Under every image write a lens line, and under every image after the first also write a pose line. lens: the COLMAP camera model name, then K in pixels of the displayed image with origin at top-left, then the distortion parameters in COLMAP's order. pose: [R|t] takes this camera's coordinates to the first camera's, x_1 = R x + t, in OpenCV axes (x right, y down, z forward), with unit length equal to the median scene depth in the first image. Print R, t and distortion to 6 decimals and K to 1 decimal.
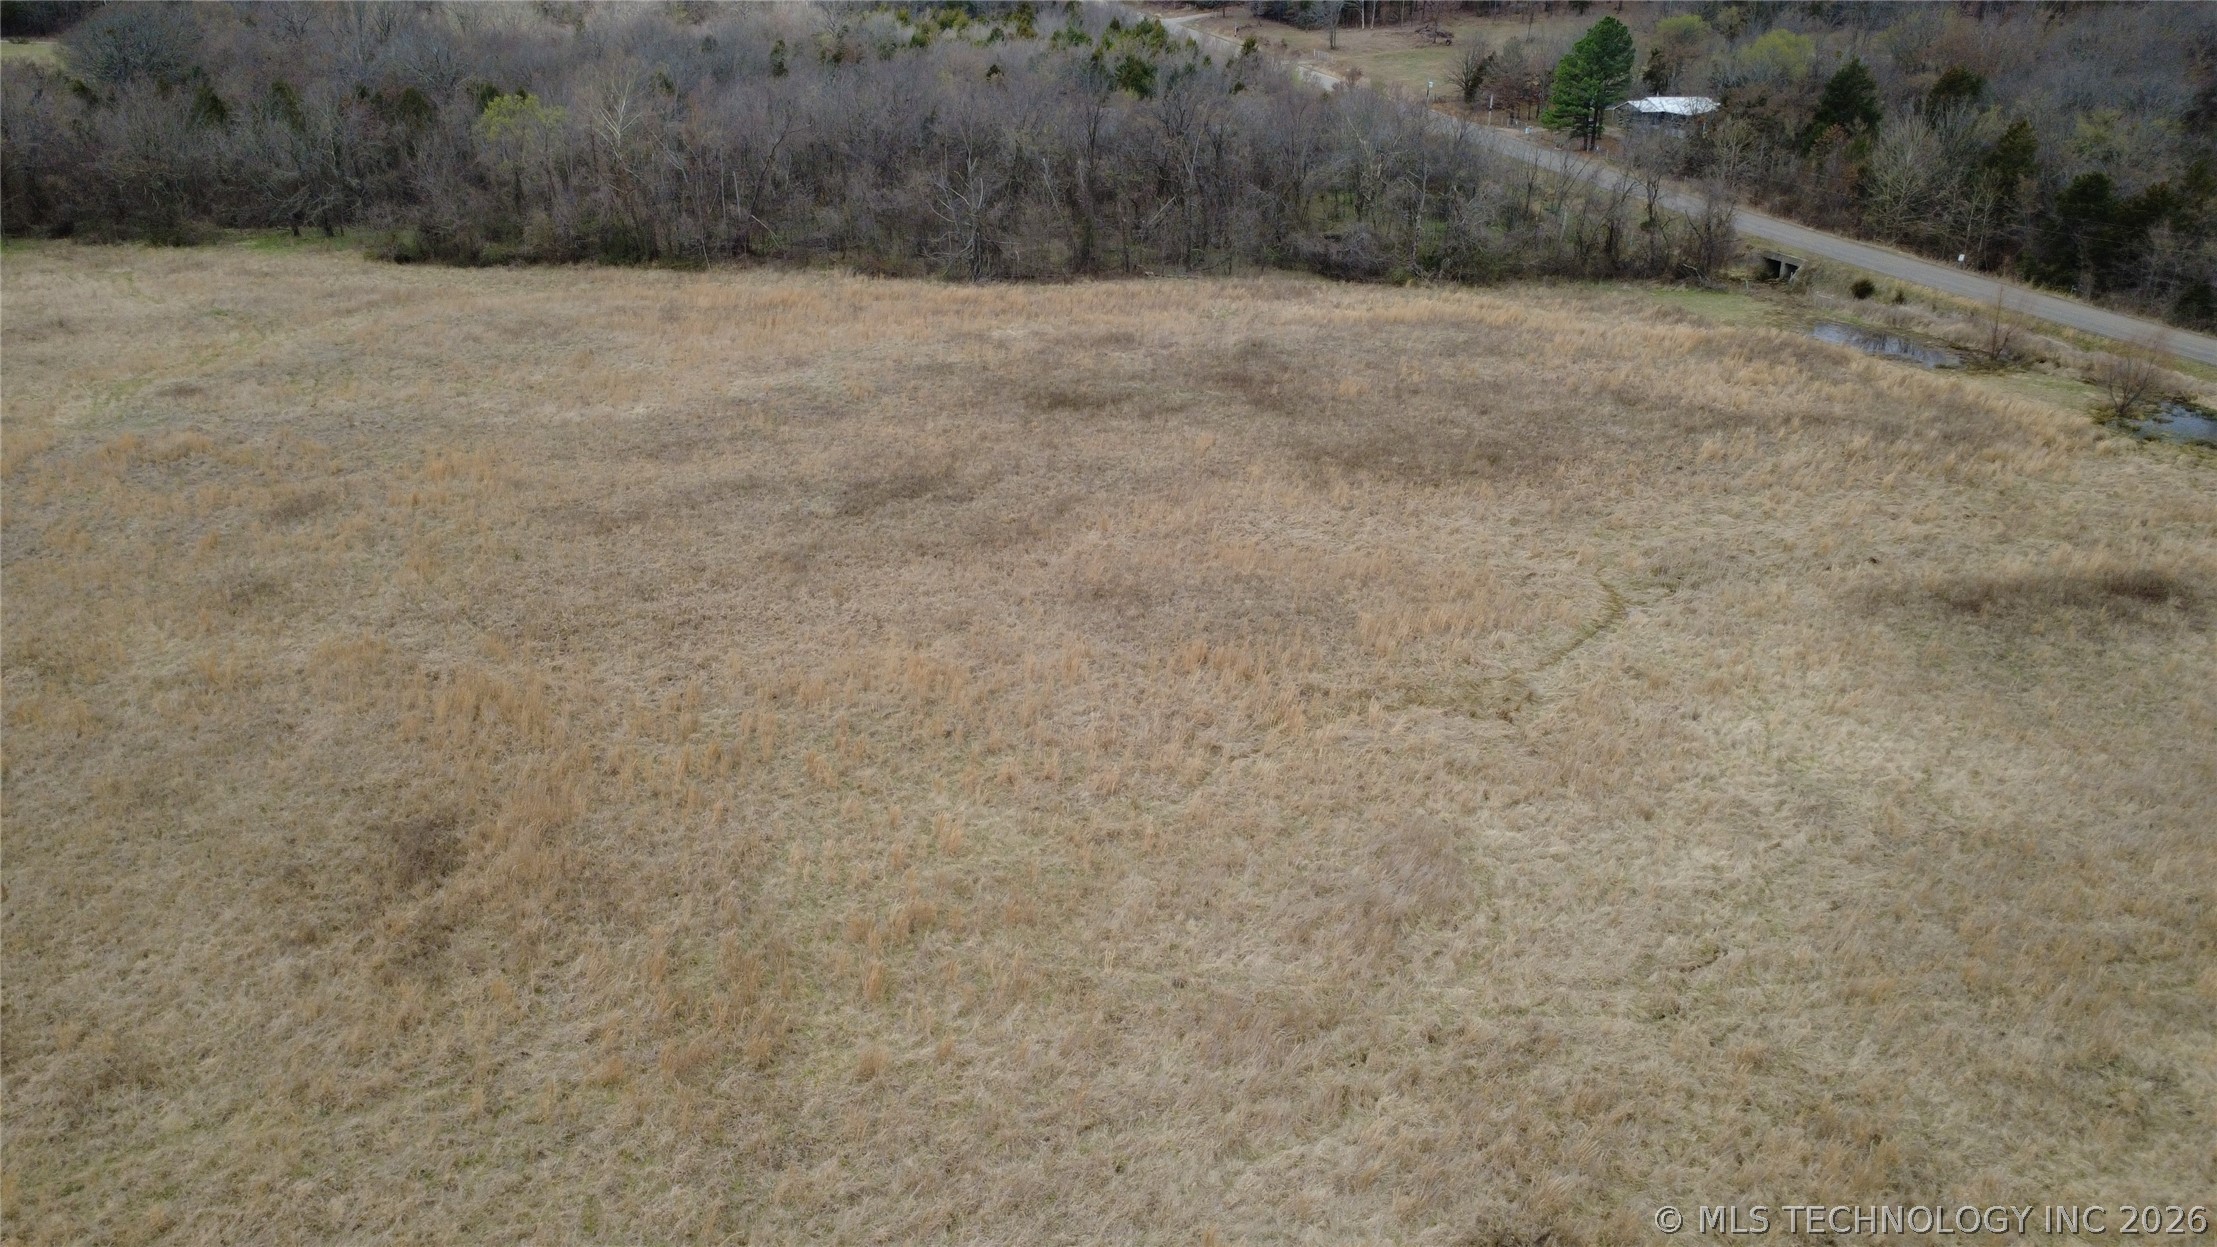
lens RADIAL K [[1611.2, 0, 1105.8], [0, 1611.2, 615.6], [0, 0, 1]] dist [-0.001672, 0.005666]
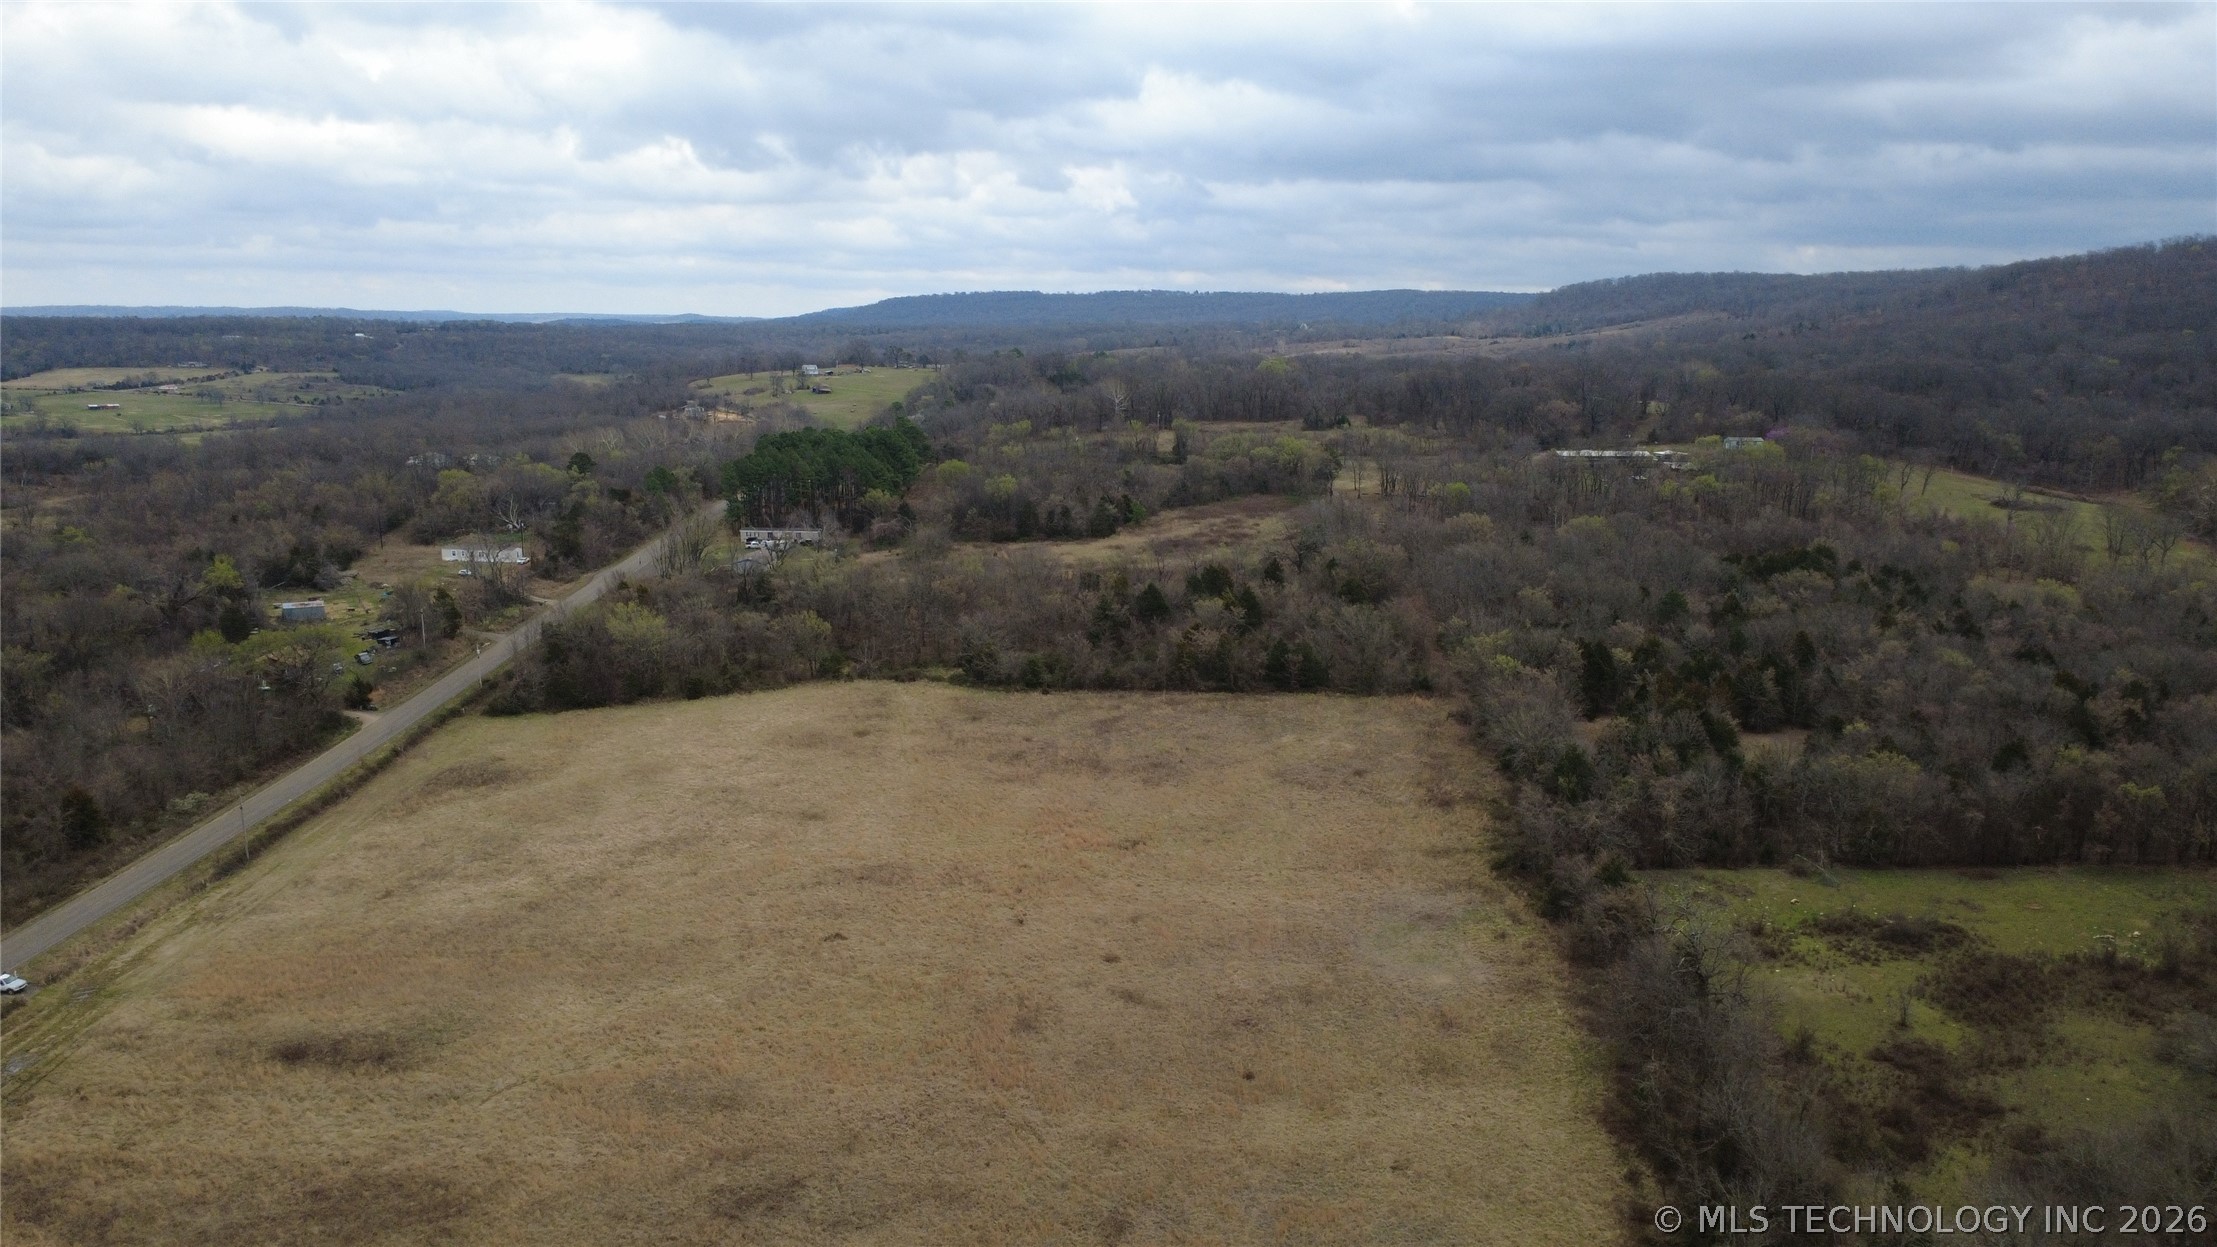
lens RADIAL K [[1611.2, 0, 1109.0], [0, 1611.2, 624.0], [0, 0, 1]] dist [-0.001672, 0.005666]
pose [[-0.957719, -0.059224, 0.281545, -0.883616], [0.101961, 0.845202, 0.524631, -1.368494], [-0.269033, 0.531155, -0.803427, 1.905212]]
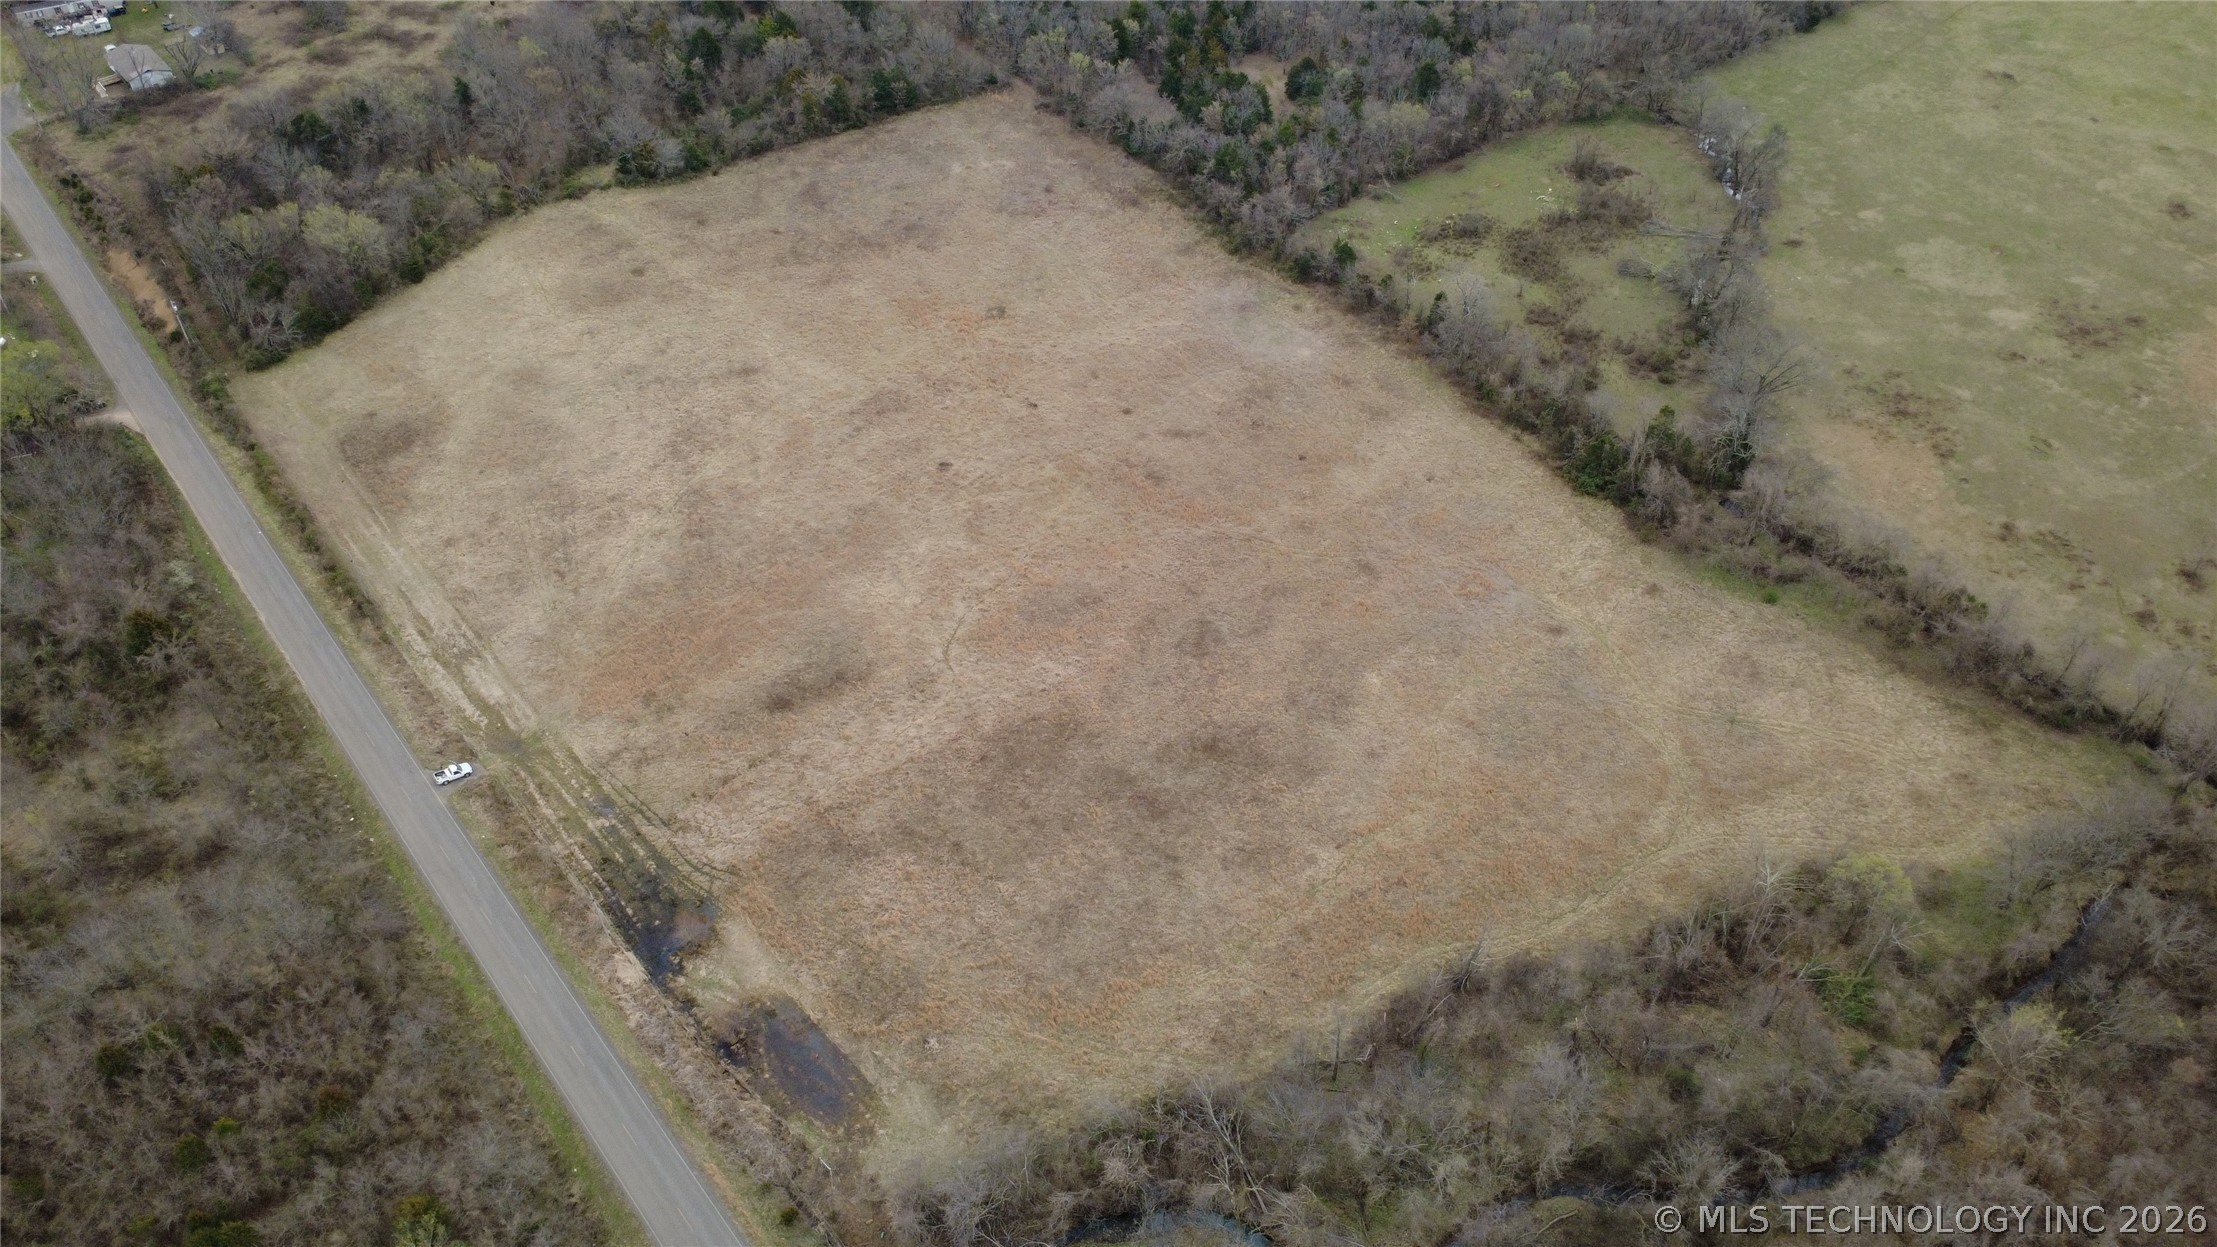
lens RADIAL K [[1611.2, 0, 1109.8], [0, 1611.2, 619.5], [0, 0, 1]] dist [-0.001672, 0.005666]
pose [[-0.913541, 0.259408, -0.313290, 0.871061], [-0.162737, 0.472795, 0.866014, -2.460493], [0.372773, 0.842124, -0.389703, 2.002514]]
